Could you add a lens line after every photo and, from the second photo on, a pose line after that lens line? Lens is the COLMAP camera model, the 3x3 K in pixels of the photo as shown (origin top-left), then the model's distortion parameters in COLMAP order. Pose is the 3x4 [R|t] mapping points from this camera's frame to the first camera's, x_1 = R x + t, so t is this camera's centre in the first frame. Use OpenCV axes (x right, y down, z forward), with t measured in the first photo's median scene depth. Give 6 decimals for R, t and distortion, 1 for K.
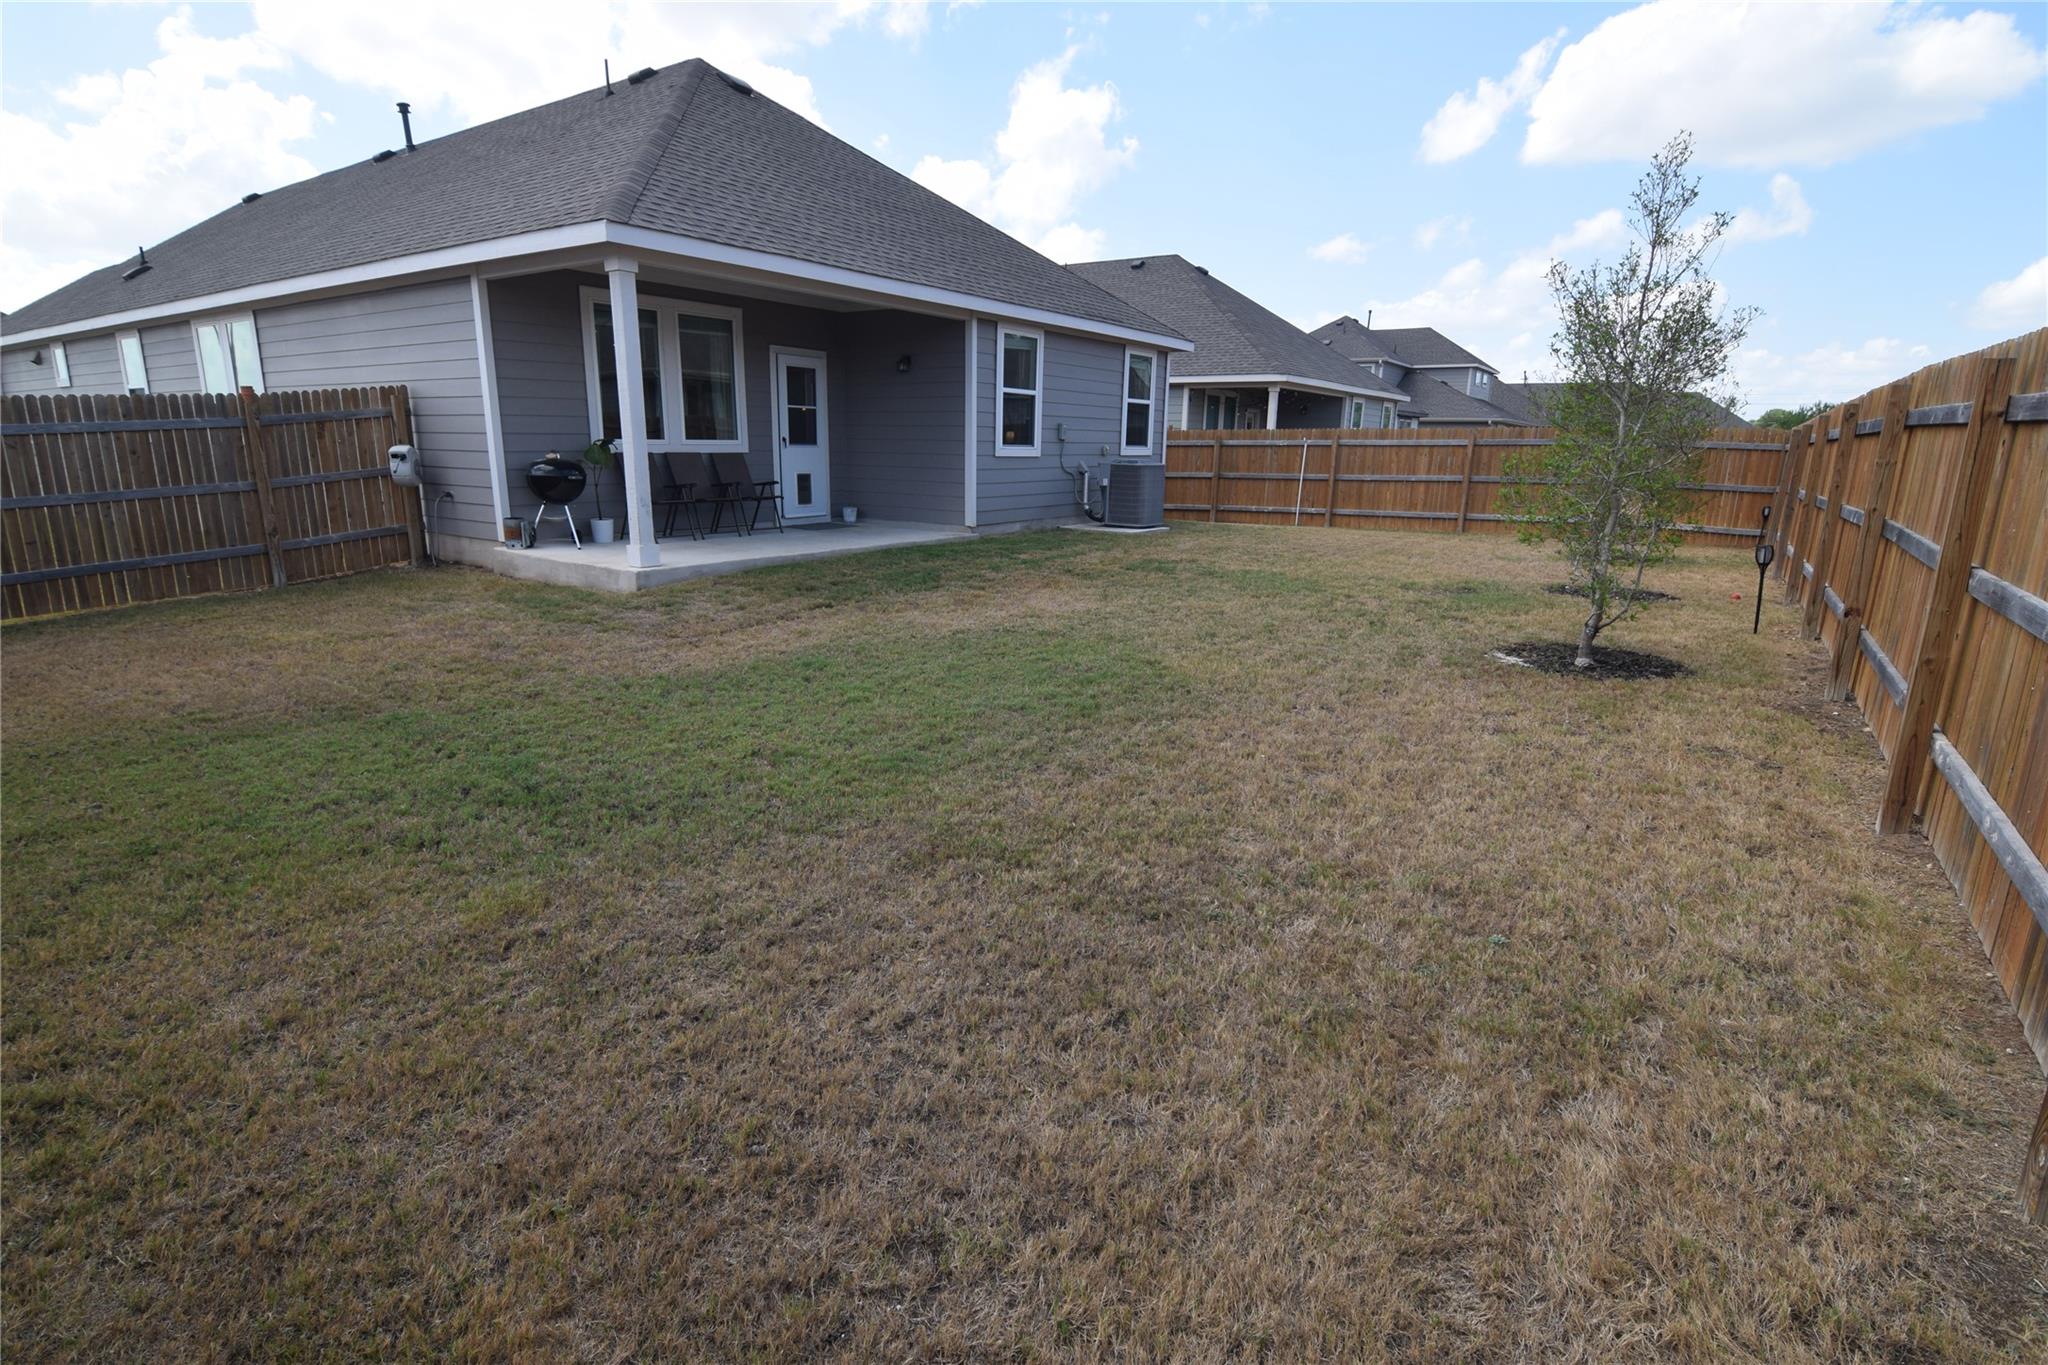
lens RADIAL K [[990.6, 0, 1002.7], [0, 990.6, 684.7], [0, 0, 1]] dist [-0.013892, -0.008690]
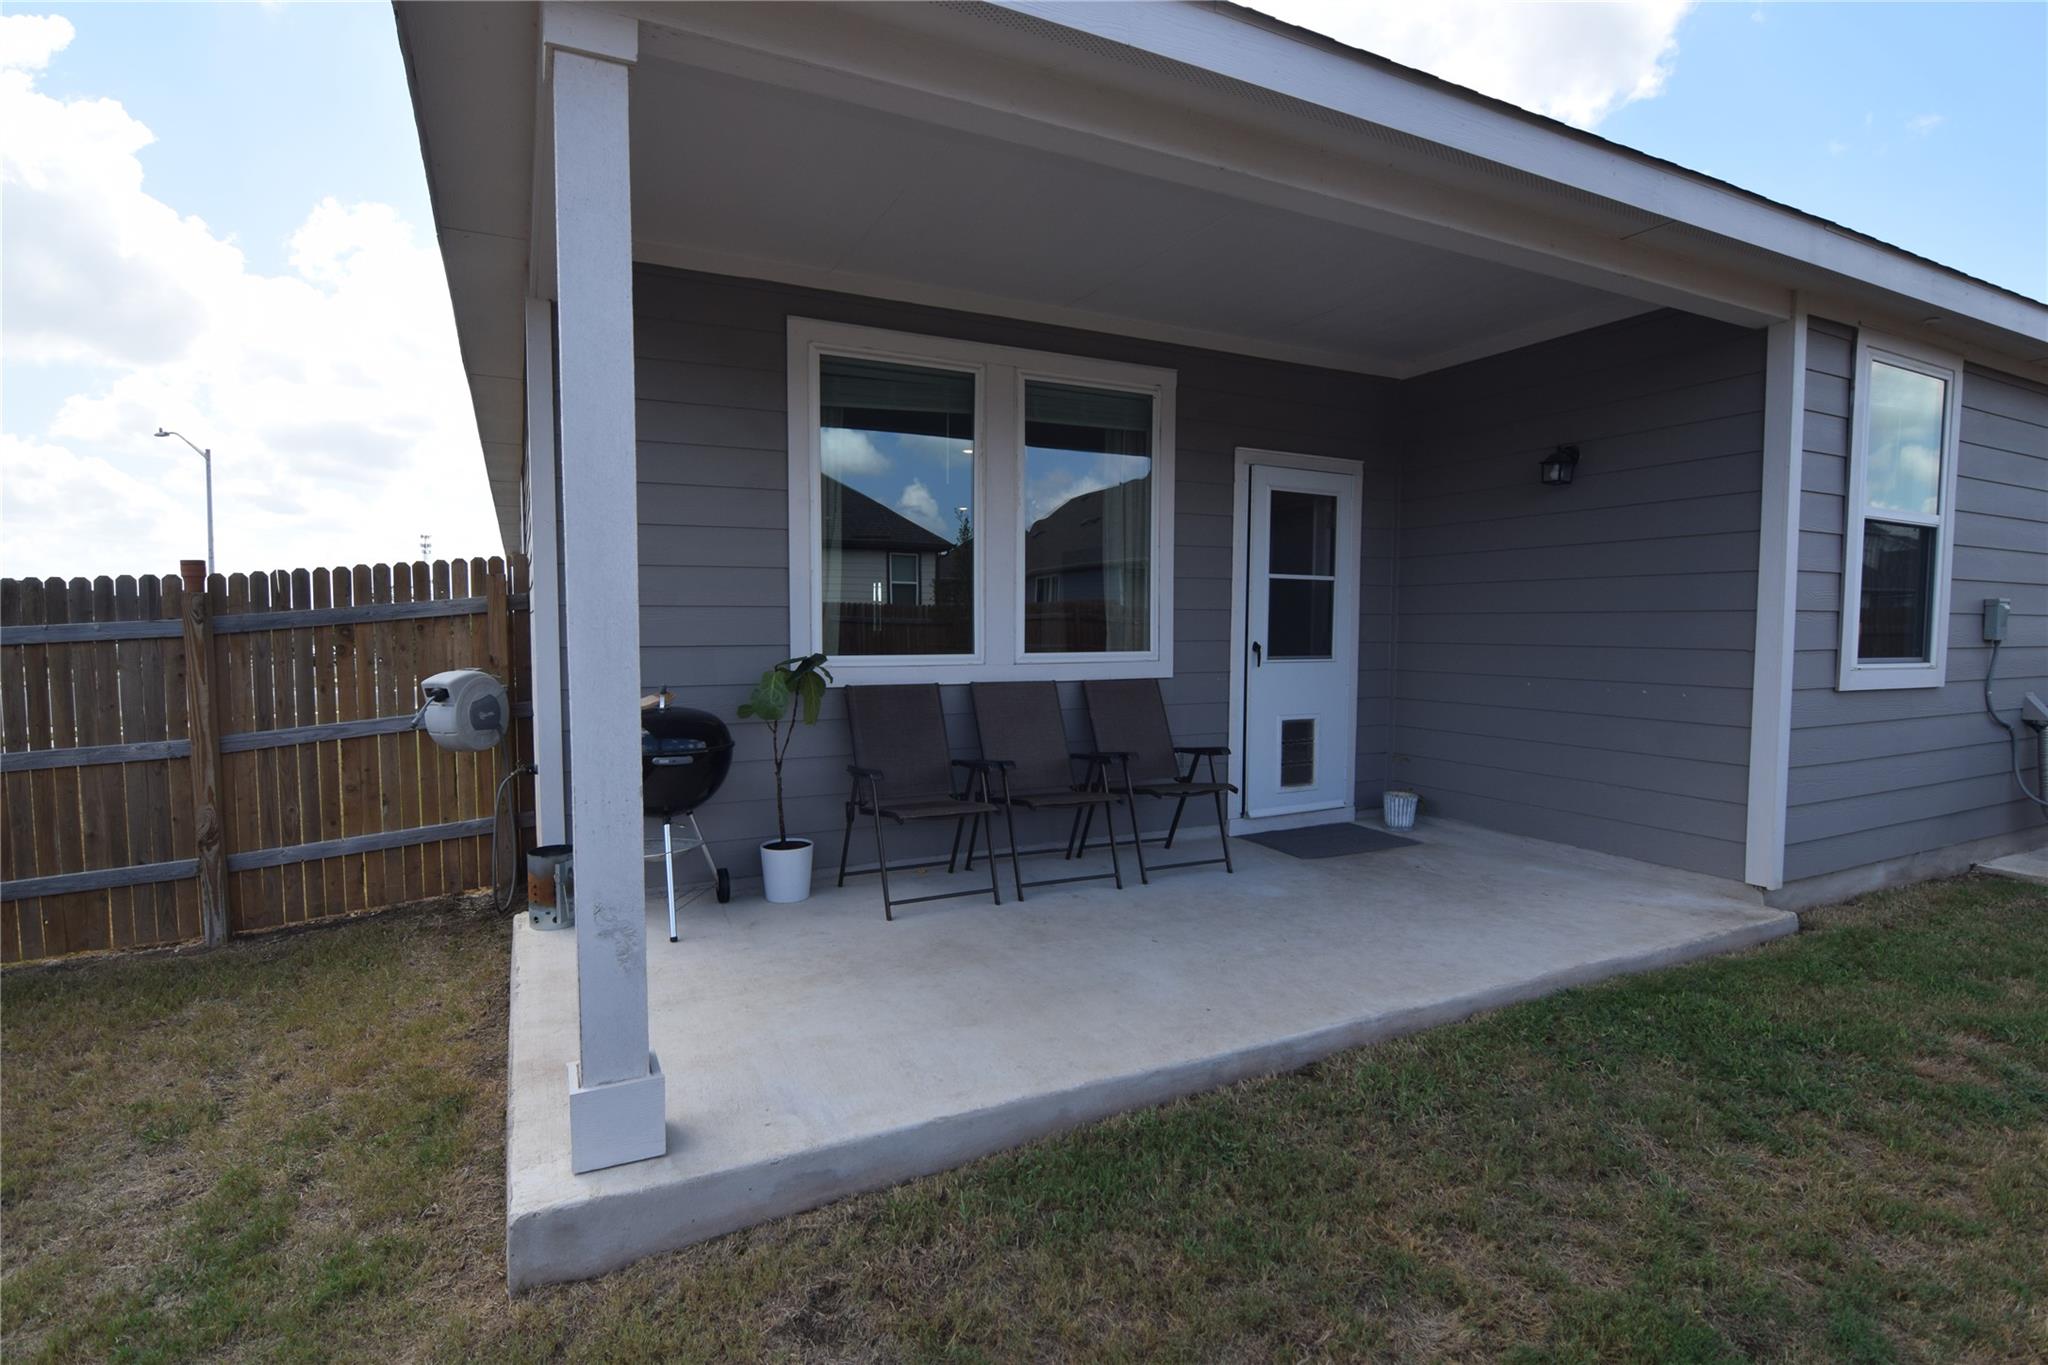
lens RADIAL K [[990.6, 0, 1002.7], [0, 990.6, 684.7], [0, 0, 1]] dist [-0.013892, -0.008690]
pose [[0.879860, 0.015862, -0.474968, -0.112920], [-0.100937, 0.982877, -0.154158, -0.156344], [0.464390, 0.183579, 0.866395, 0.582385]]
